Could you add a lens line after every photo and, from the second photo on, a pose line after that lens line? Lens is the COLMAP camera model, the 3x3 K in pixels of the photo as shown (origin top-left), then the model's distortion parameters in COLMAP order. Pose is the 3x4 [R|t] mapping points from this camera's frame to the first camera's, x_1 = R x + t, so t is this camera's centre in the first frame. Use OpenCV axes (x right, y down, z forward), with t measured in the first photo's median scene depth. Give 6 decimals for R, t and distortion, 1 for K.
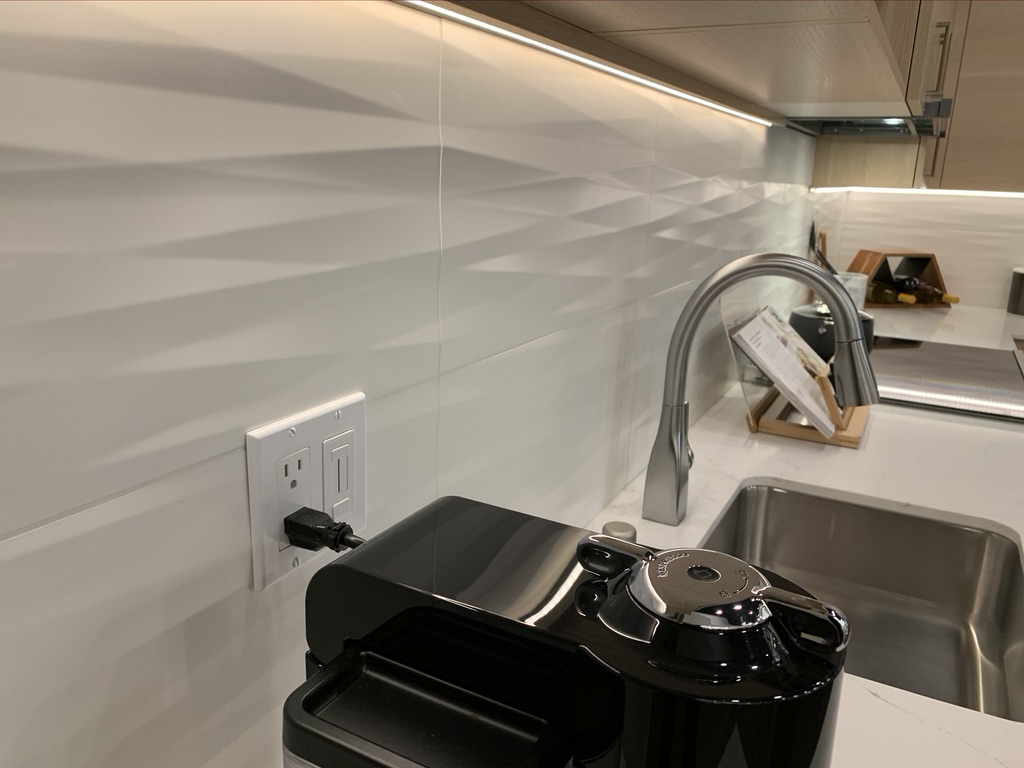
lens RADIAL K [[789.9, 0, 522.0], [0, 789.9, 383.6], [0, 0, 1]] dist [0.031520, -0.028829]
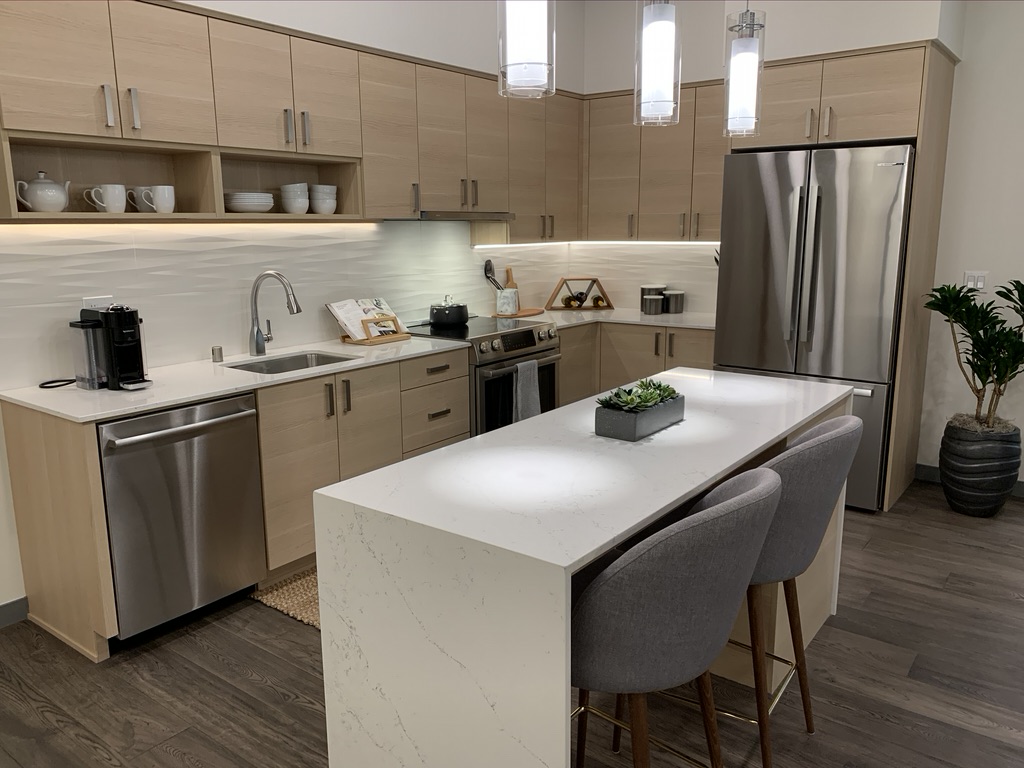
lens RADIAL K [[789.9, 0, 514.9], [0, 789.9, 382.8], [0, 0, 1]] dist [0.031520, -0.028829]
pose [[0.982485, -0.005947, -0.186248, 0.809650], [-0.006435, 0.997812, -0.065807, 0.218914], [0.186232, 0.065853, 0.980296, -0.867163]]
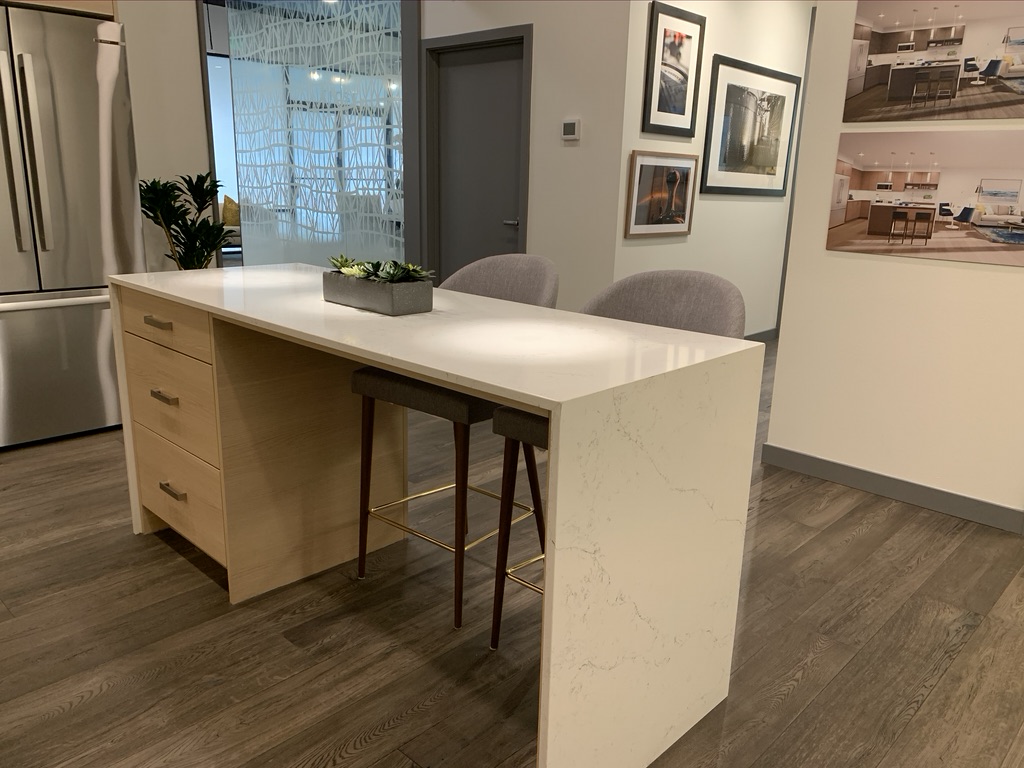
lens RADIAL K [[789.9, 0, 513.2], [0, 789.9, 380.4], [0, 0, 1]] dist [0.031520, -0.028829]
pose [[0.289992, -0.267069, 0.919010, 0.027536], [0.236658, 0.950462, 0.201532, 0.149830], [-0.927307, 0.159048, 0.338831, -0.333566]]
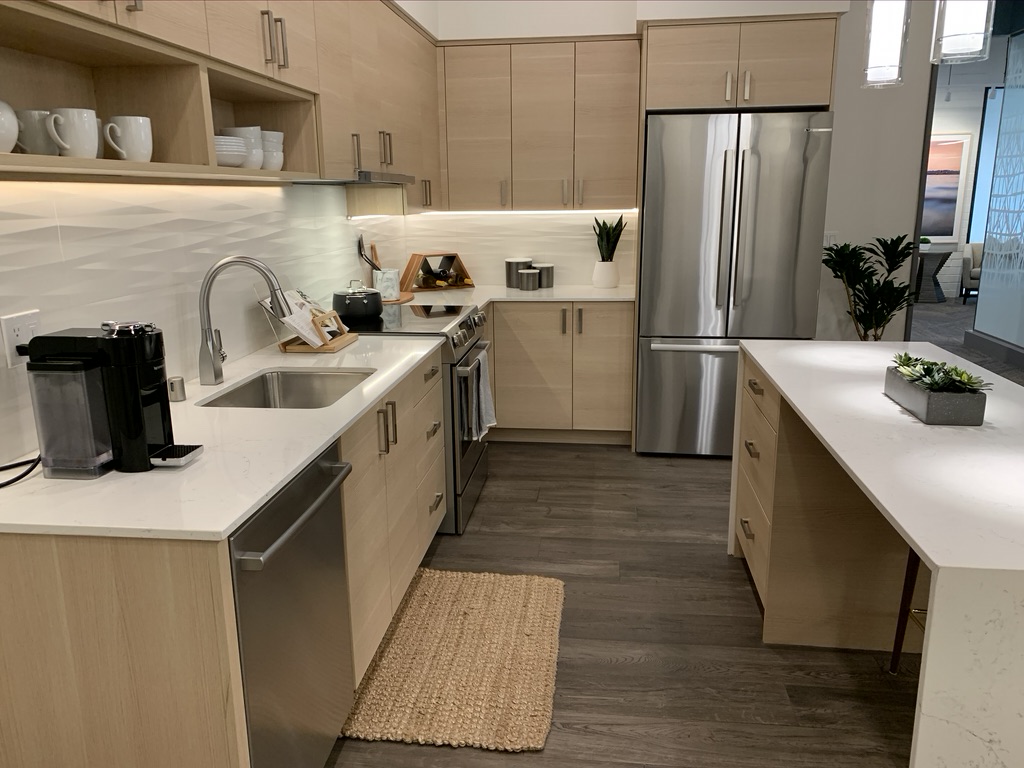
lens RADIAL K [[789.9, 0, 513.8], [0, 789.9, 390.1], [0, 0, 1]] dist [0.031520, -0.028829]
pose [[0.937287, -0.127466, 0.324415, 0.111495], [0.132588, 0.991151, 0.006365, 0.127189], [-0.322355, 0.037048, 0.945894, -0.576702]]
